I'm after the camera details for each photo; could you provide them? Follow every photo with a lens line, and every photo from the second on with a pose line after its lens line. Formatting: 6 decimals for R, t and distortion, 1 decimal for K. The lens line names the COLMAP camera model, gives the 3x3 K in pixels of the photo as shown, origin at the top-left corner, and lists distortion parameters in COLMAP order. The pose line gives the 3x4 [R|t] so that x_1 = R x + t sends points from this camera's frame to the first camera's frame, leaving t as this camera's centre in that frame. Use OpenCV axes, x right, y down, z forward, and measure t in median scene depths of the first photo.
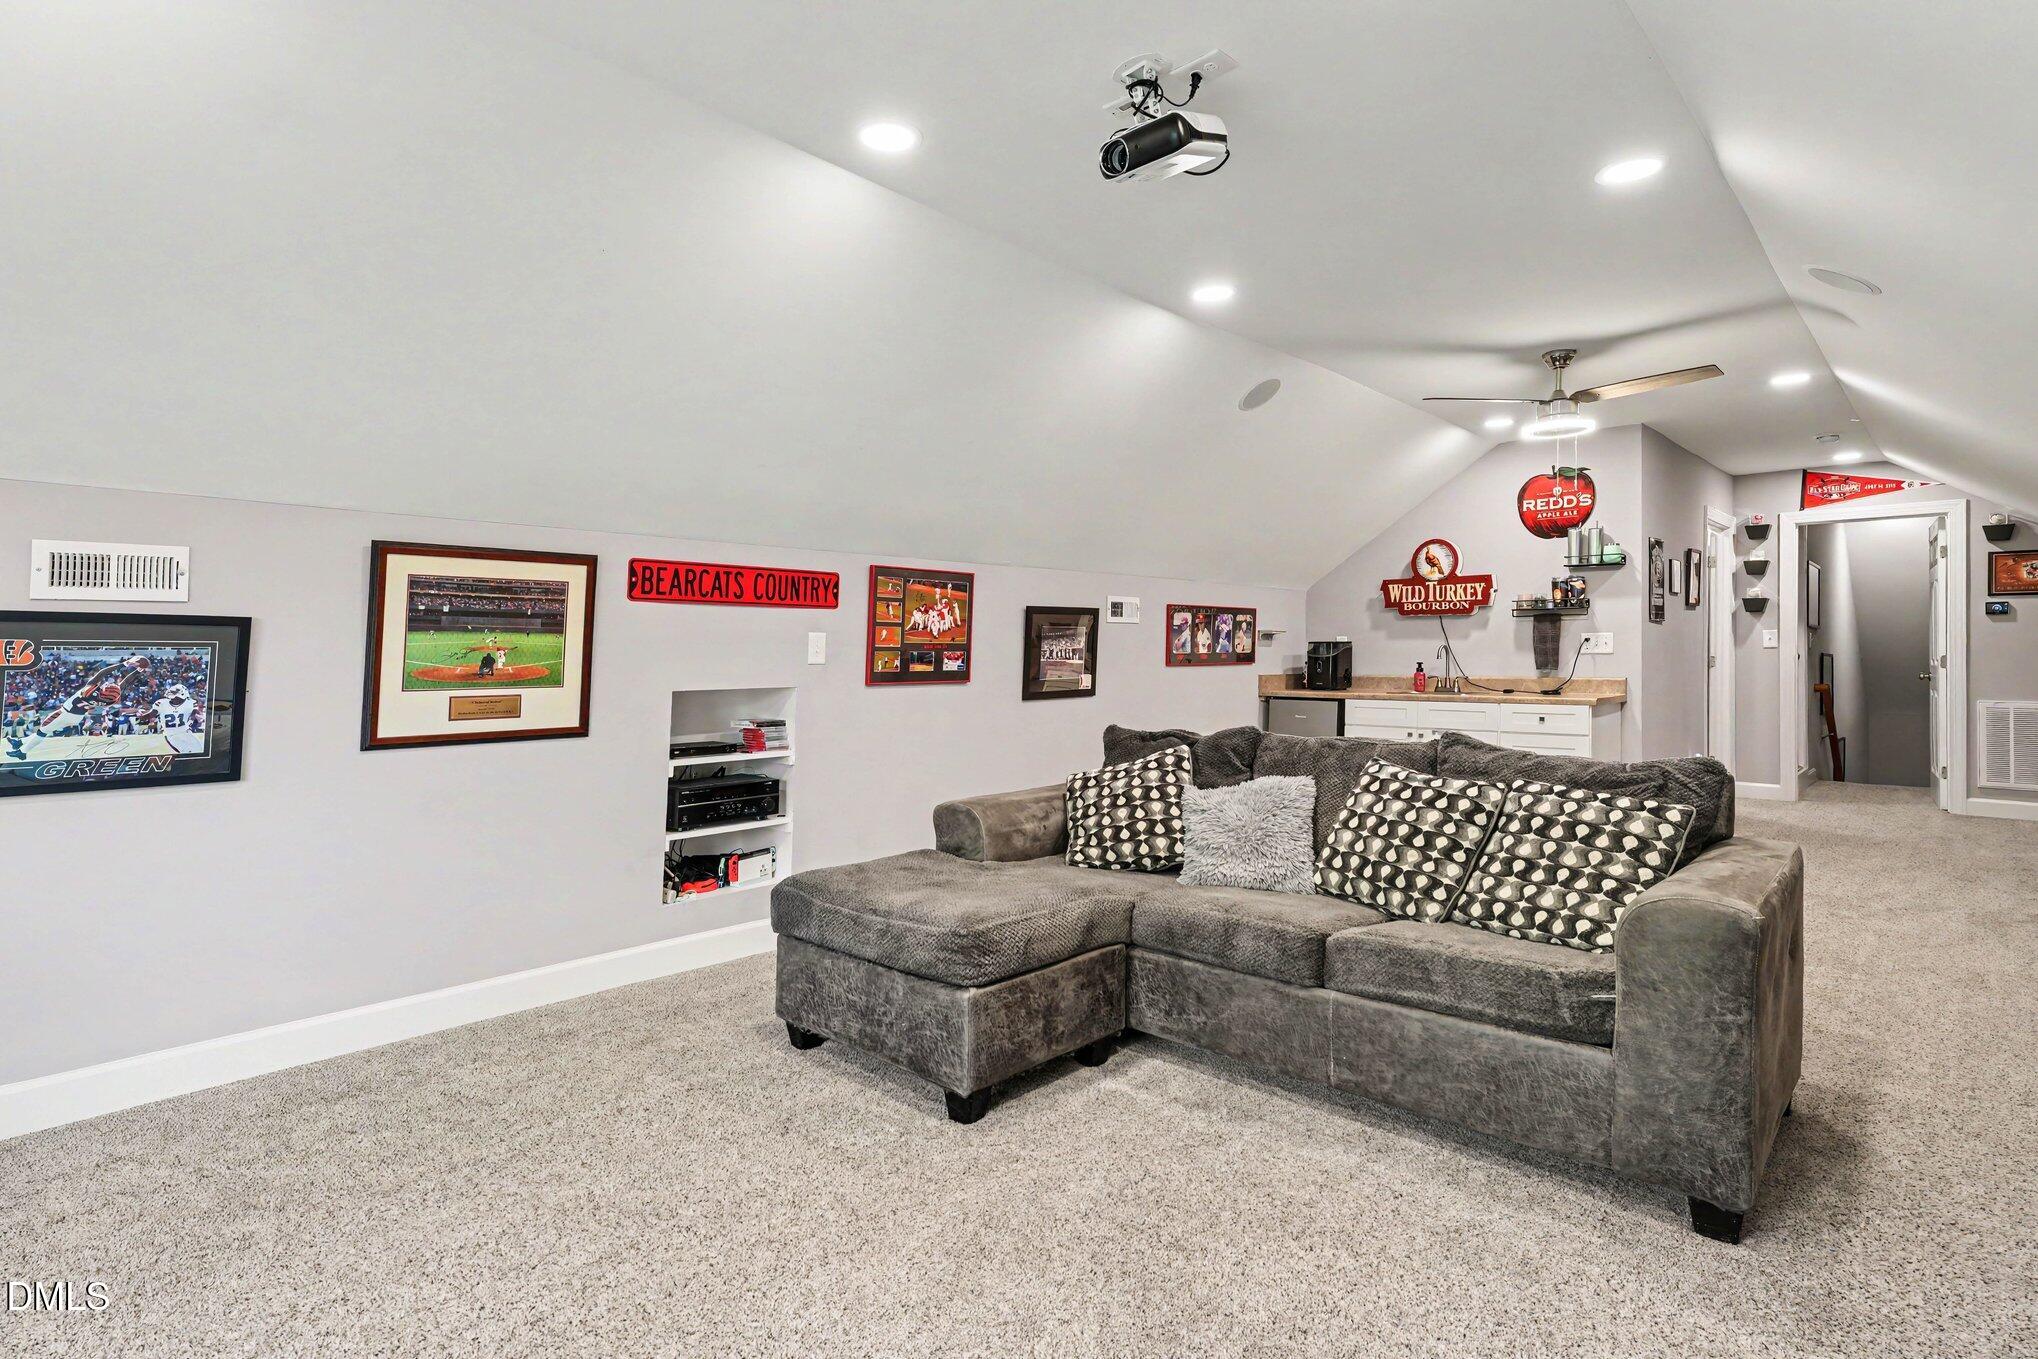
lens RADIAL K [[1037.1, 0, 1019.0], [0, 1037.1, 679.5], [0, 0, 1]] dist [0.003680, 0.000401]
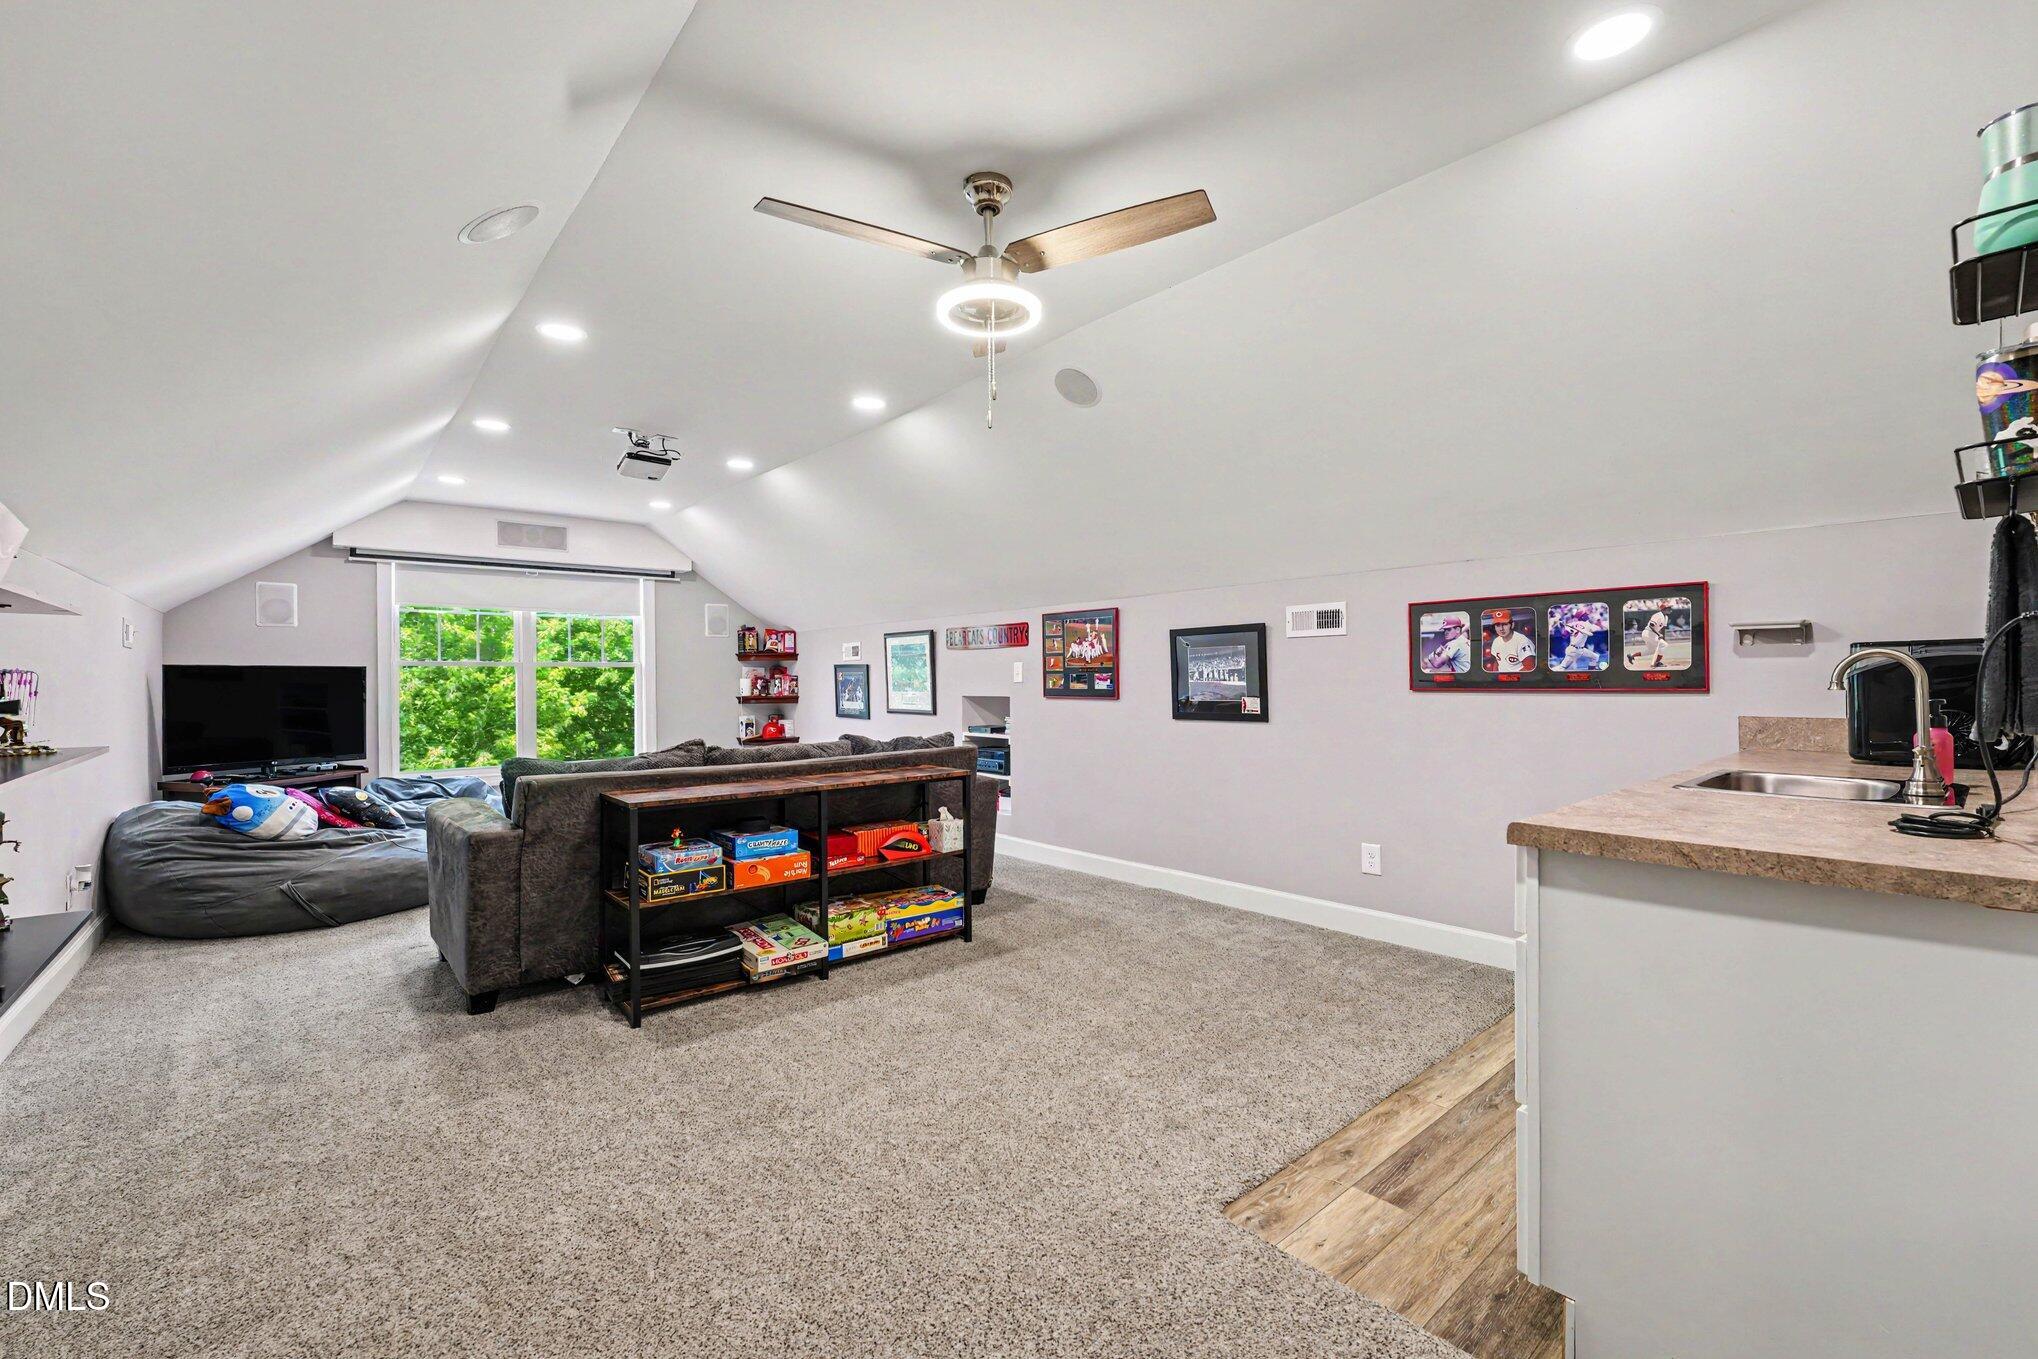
lens RADIAL K [[848.4, 0, 1019.0], [0, 848.4, 679.5], [0, 0, 1]] dist [-0.001879, -0.000240]
pose [[-0.108661, 0.015993, -0.993950, 0.937992], [-0.007698, 0.999827, 0.016929, -0.035889], [0.994049, 0.009491, -0.108519, 0.999201]]
